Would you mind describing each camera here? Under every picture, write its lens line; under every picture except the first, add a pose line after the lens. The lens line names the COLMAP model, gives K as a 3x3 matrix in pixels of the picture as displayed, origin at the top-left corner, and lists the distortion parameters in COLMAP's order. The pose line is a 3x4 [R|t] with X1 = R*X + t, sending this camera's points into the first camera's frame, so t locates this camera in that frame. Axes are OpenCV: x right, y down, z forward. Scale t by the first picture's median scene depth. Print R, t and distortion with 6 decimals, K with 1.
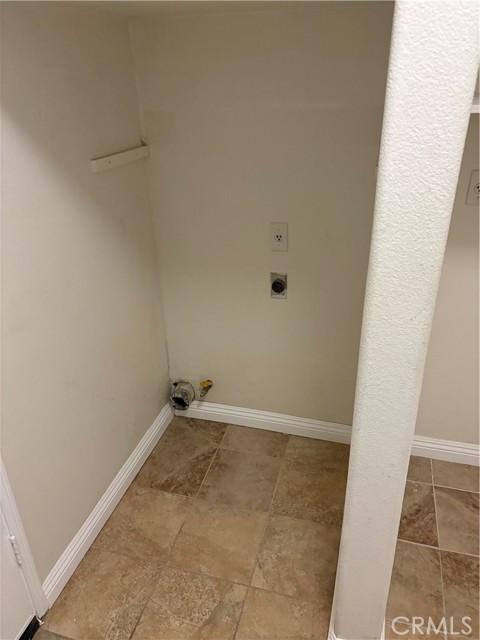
lens RADIAL K [[479.8, 0, 240.0], [0, 479.8, 320.0], [0, 0, 1]] dist [0.065648, -0.061508]
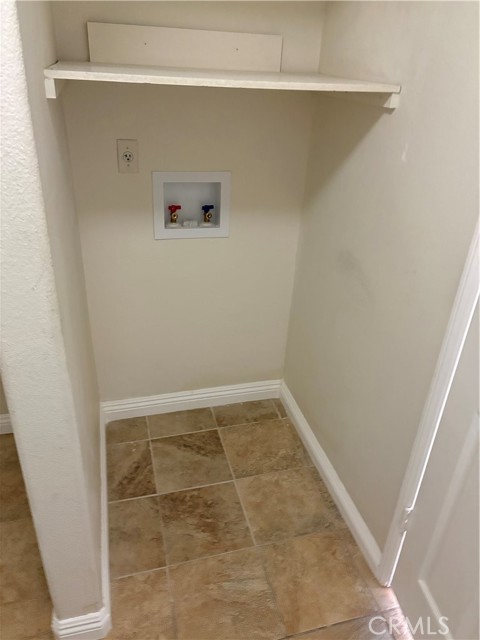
lens RADIAL K [[479.8, 0, 240.0], [0, 479.8, 320.0], [0, 0, 1]] dist [0.065648, -0.061508]
pose [[0.860413, -0.192111, 0.471999, 0.136750], [0.172655, 0.981335, 0.084683, 0.028870], [-0.479458, 0.008630, 0.877522, -0.039040]]
